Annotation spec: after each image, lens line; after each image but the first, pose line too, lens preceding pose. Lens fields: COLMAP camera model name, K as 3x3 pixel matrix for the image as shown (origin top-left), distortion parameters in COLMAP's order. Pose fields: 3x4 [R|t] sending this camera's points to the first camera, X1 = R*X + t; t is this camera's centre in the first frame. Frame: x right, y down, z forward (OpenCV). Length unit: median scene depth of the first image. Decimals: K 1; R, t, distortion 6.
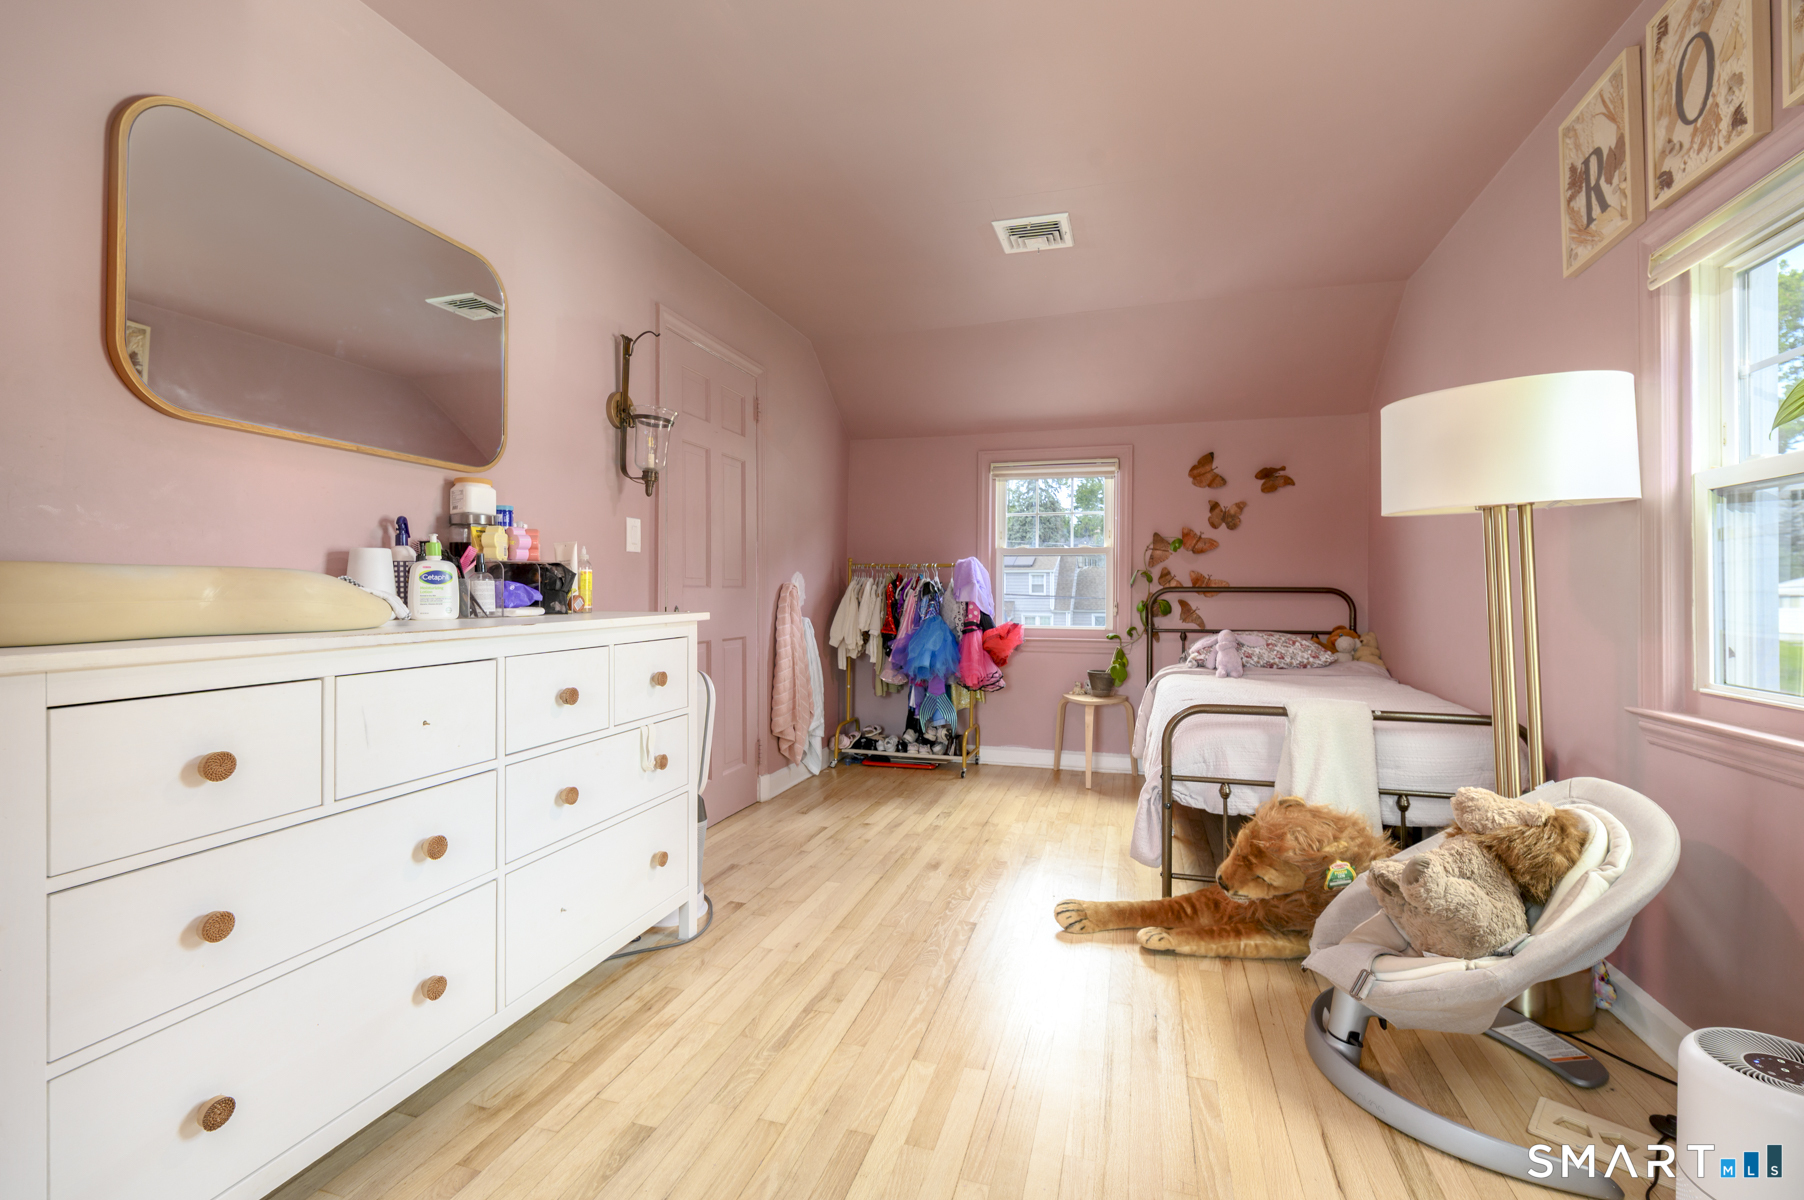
lens RADIAL K [[792.4, 0, 903.1], [0, 792.4, 591.1], [0, 0, 1]] dist [-0.000515, -0.001435]
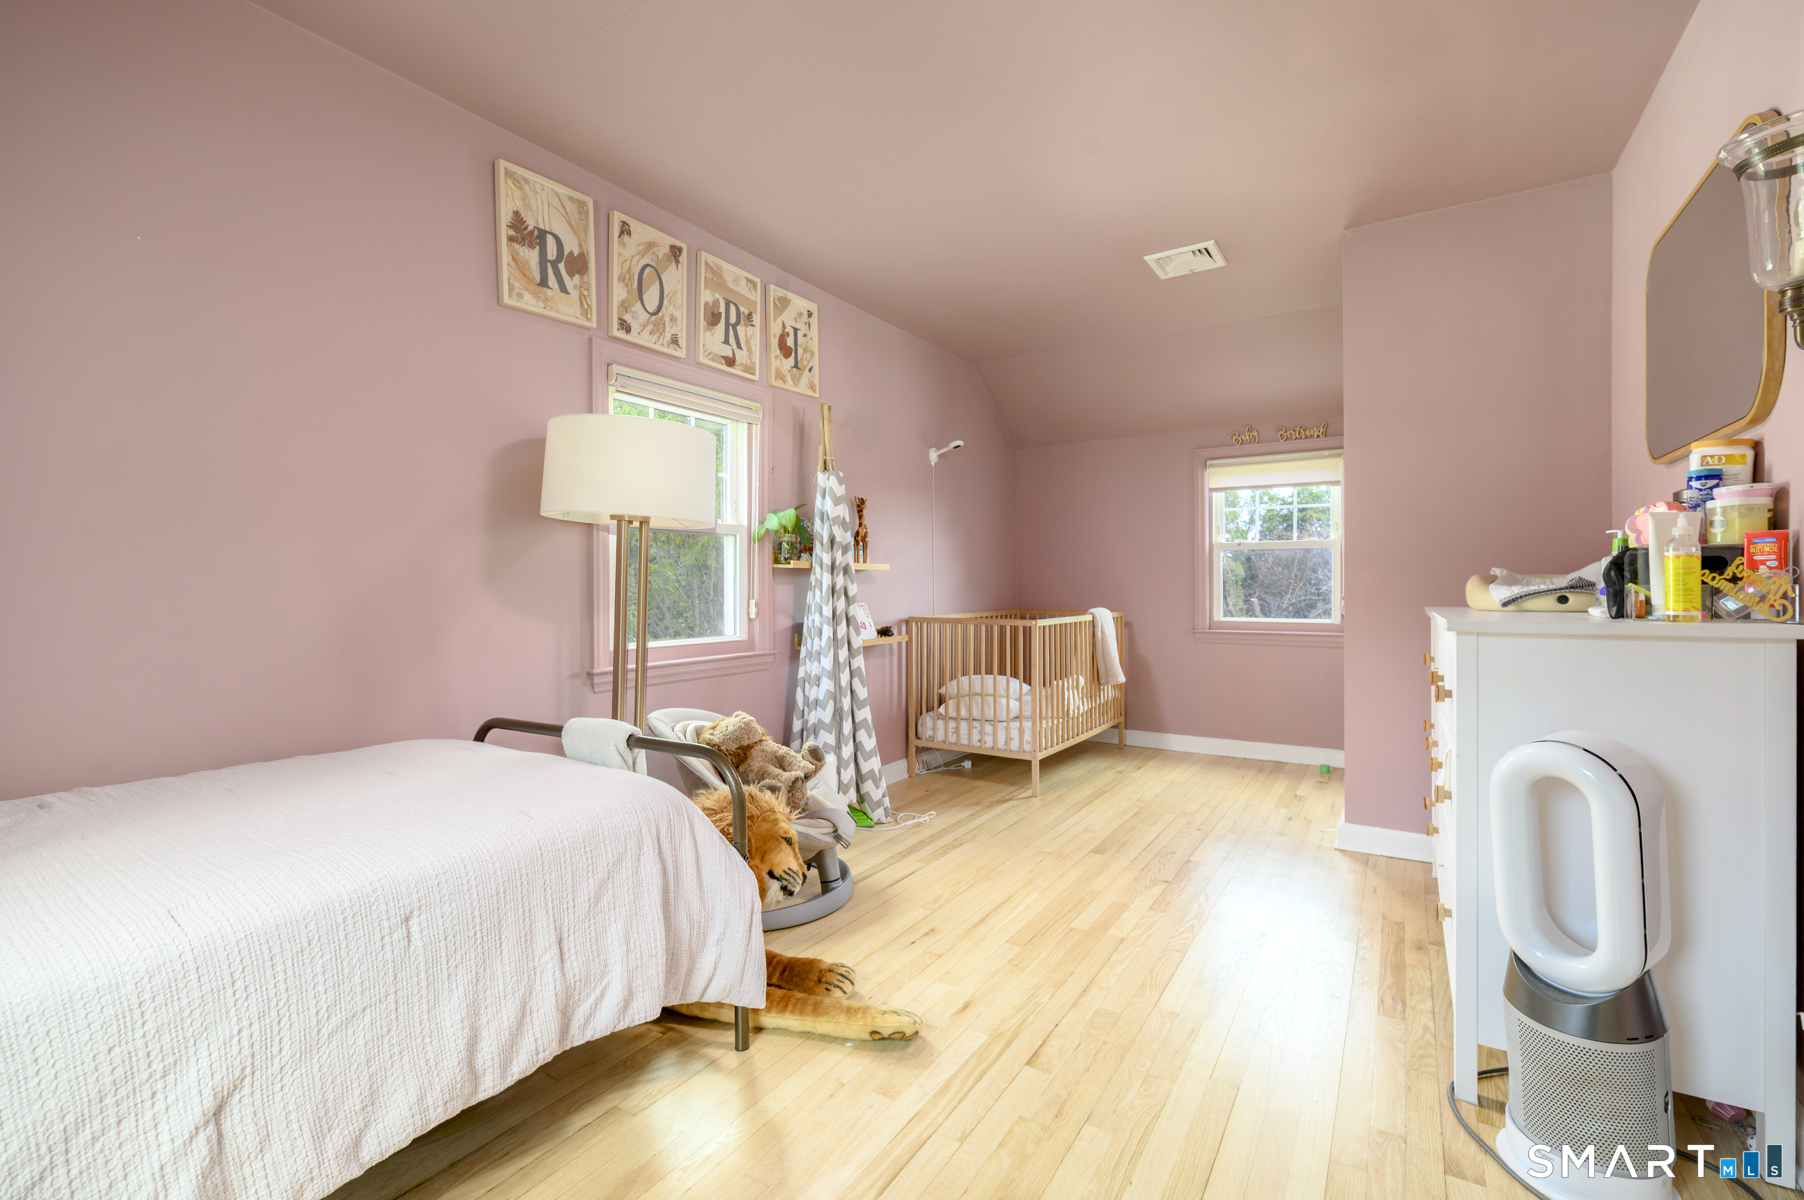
lens RADIAL K [[792.4, 0, 901.7], [0, 792.4, 591.4], [0, 0, 1]] dist [-0.000515, -0.001435]
pose [[-0.962083, 0.004415, 0.272721, 0.004579], [0.002823, 0.999977, -0.006227, 0.015828], [-0.272742, -0.005221, -0.962073, 2.290327]]
